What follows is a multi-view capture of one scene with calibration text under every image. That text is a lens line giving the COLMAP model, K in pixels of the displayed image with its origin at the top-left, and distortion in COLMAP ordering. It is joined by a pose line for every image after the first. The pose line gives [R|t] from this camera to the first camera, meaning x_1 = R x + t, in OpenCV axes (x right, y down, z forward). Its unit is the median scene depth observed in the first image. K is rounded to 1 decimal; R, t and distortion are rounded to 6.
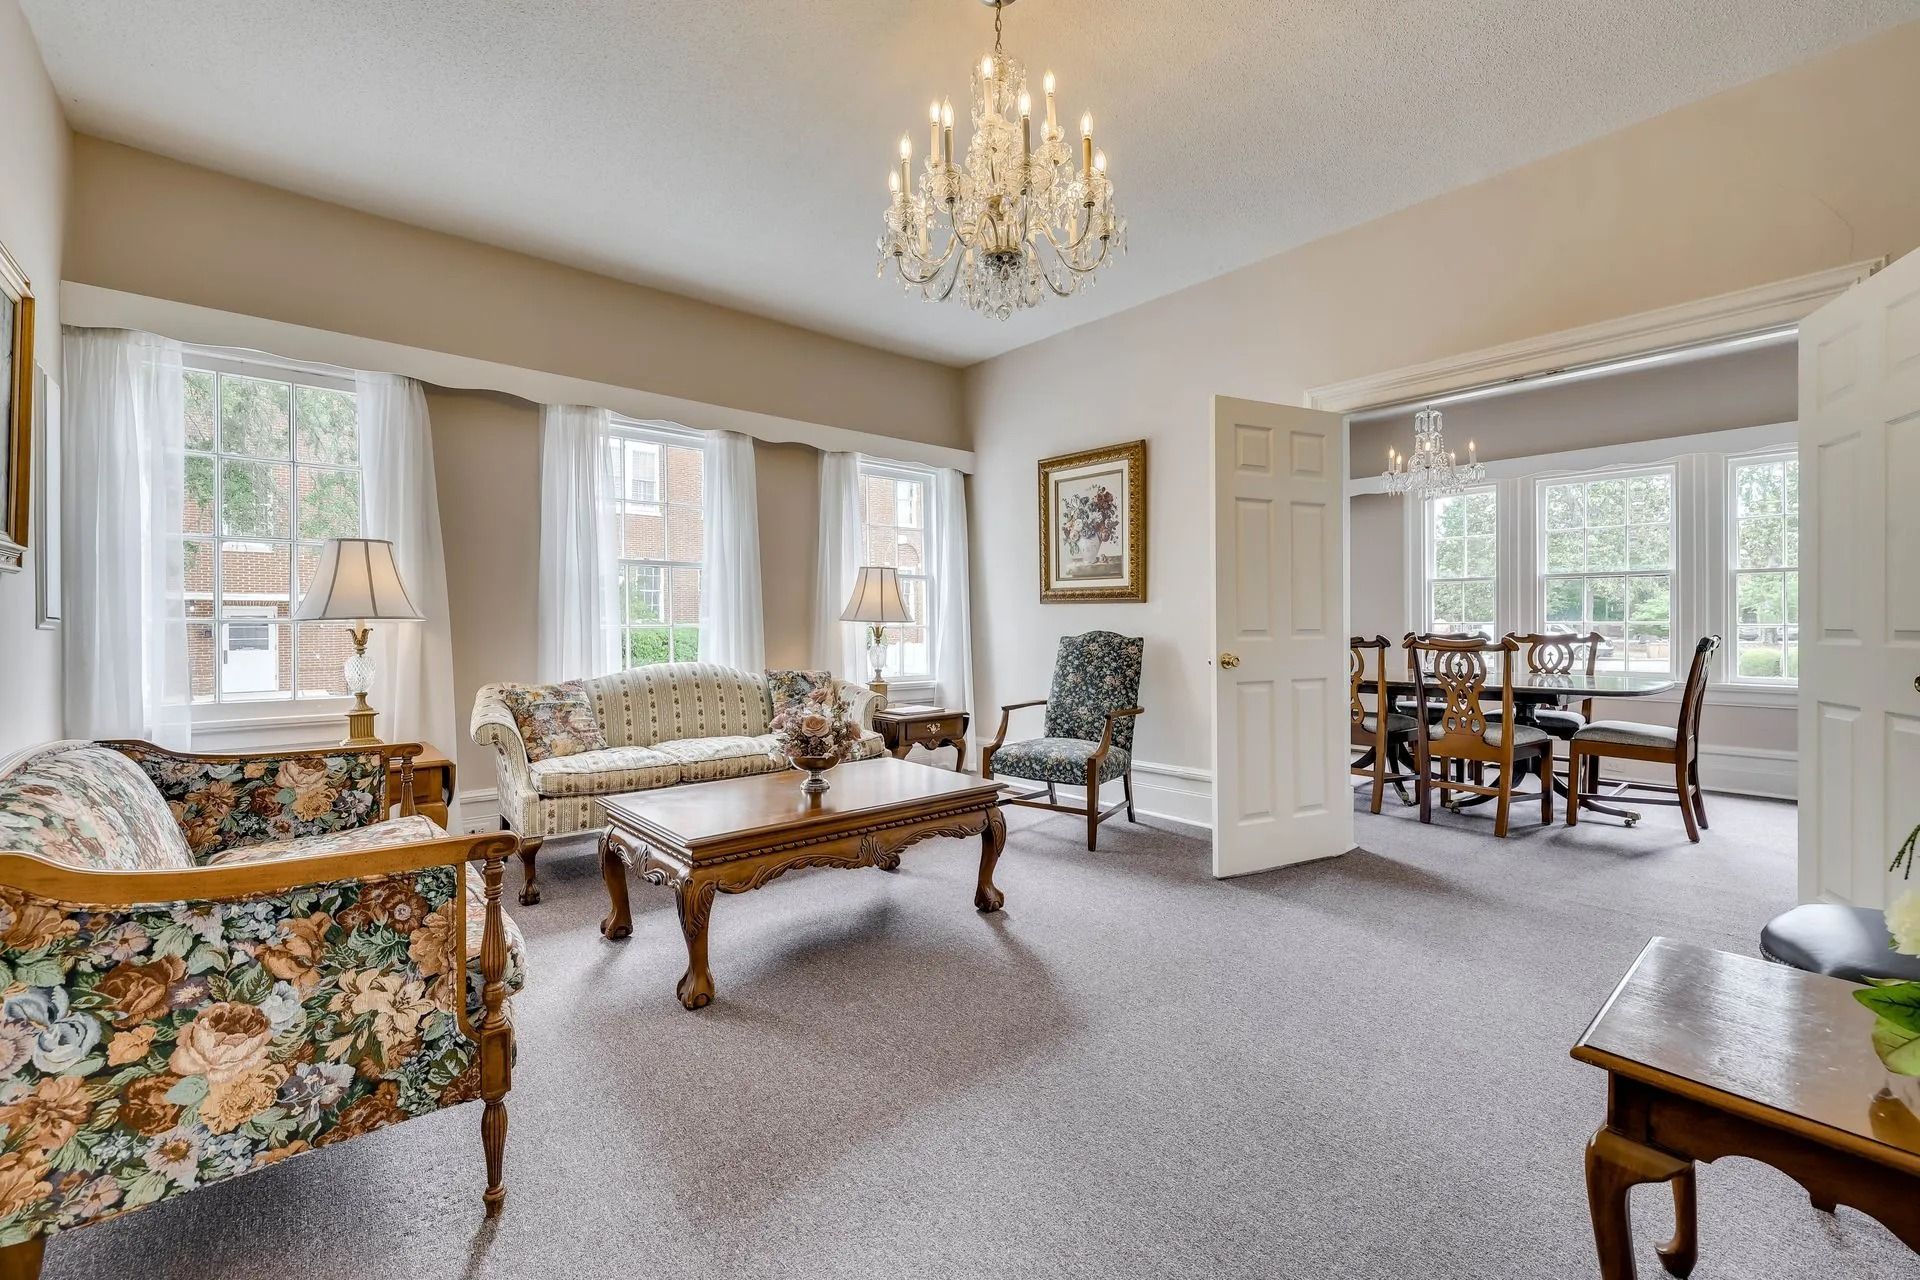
lens RADIAL K [[813.6, 0, 960.7], [0, 813.6, 627.6], [0, 0, 1]] dist [0.000751, 0.000088]
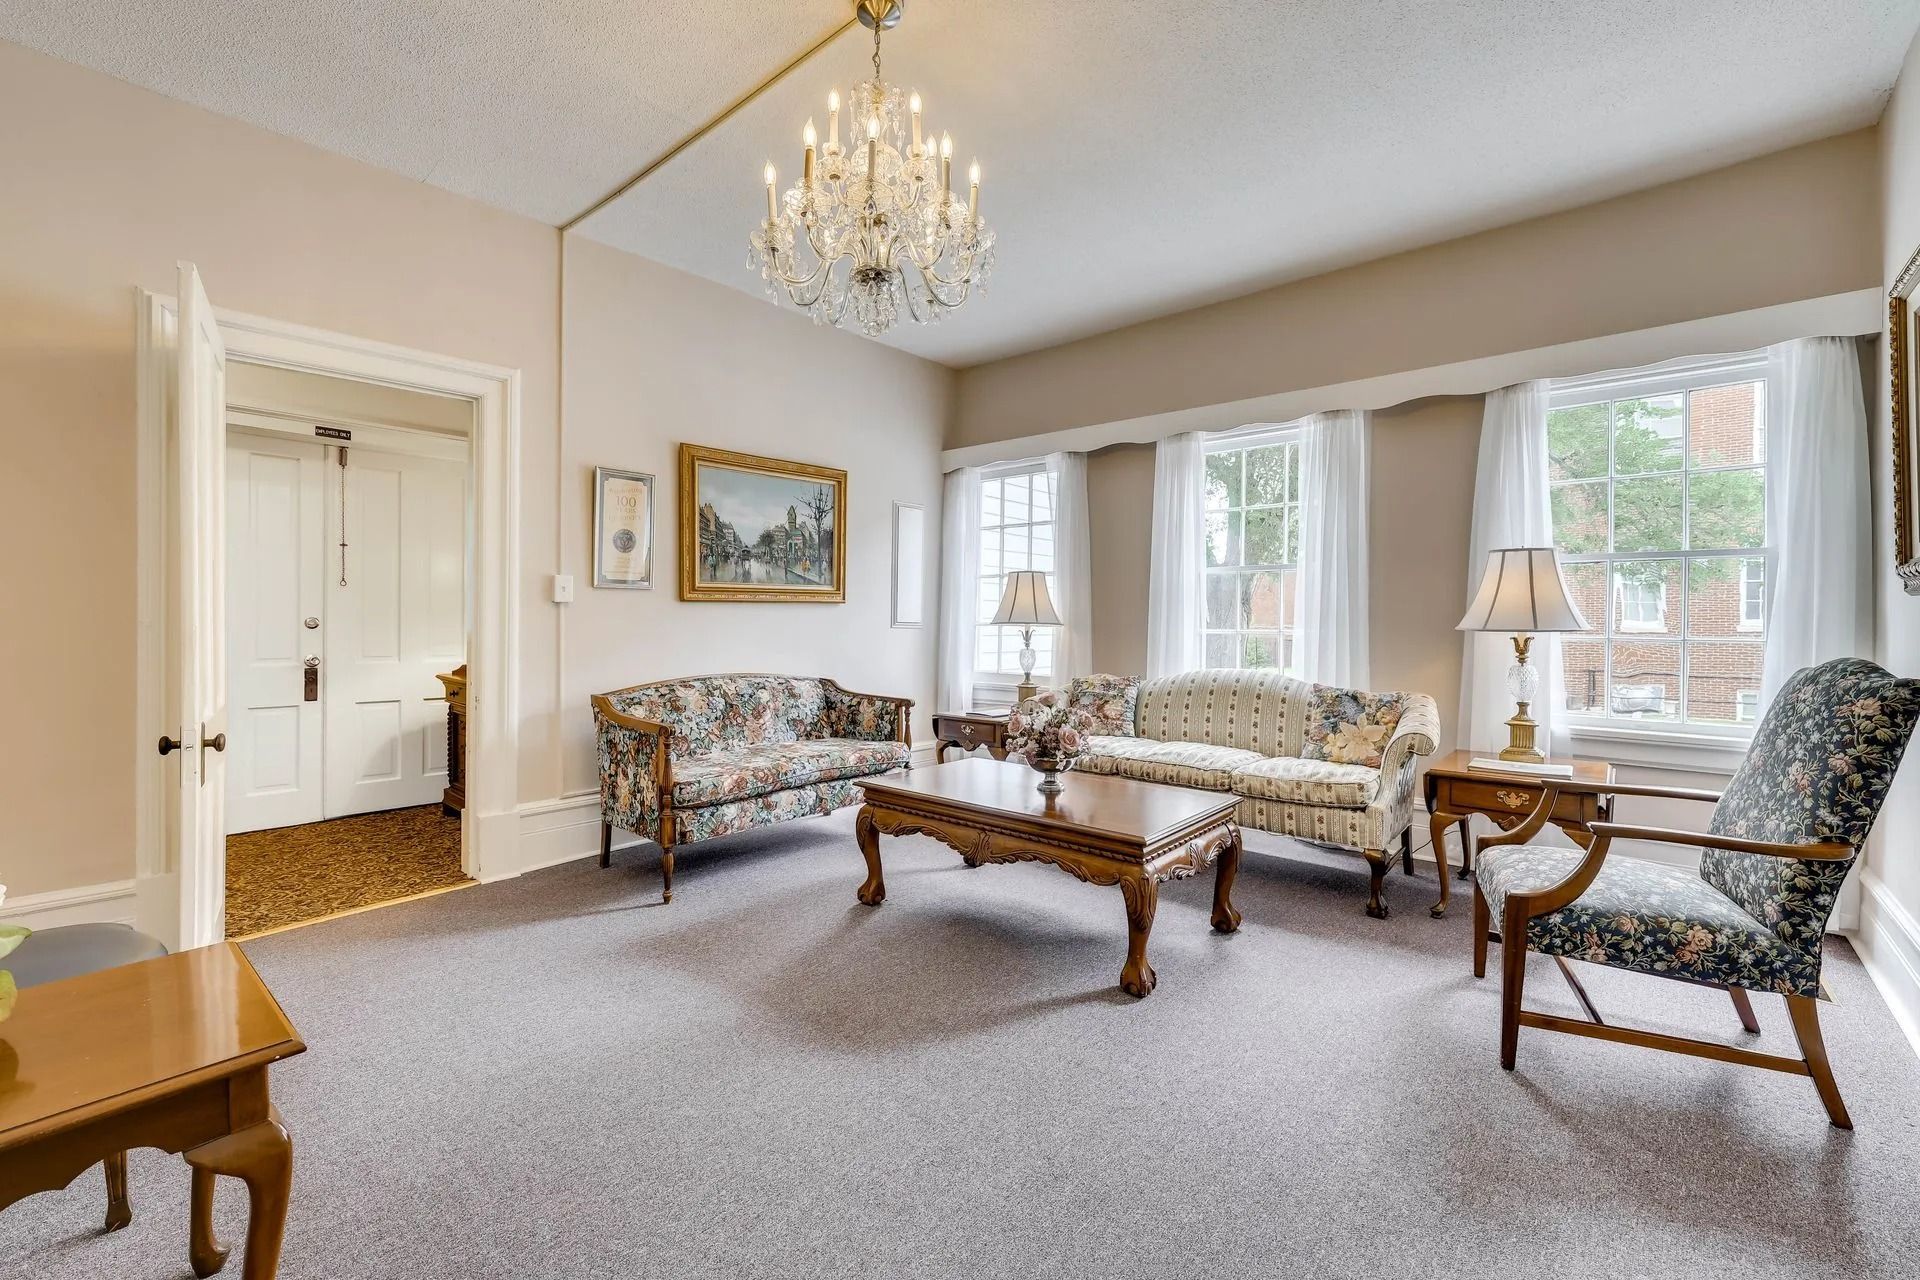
lens RADIAL K [[813.6, 0, 960.7], [0, 813.6, 627.6], [0, 0, 1]] dist [0.000751, 0.000088]
pose [[0.130527, 0.003957, -0.991437, 0.830210], [-0.014350, 0.999895, 0.002101, -0.006269], [0.991341, 0.013953, 0.130570, 0.758867]]
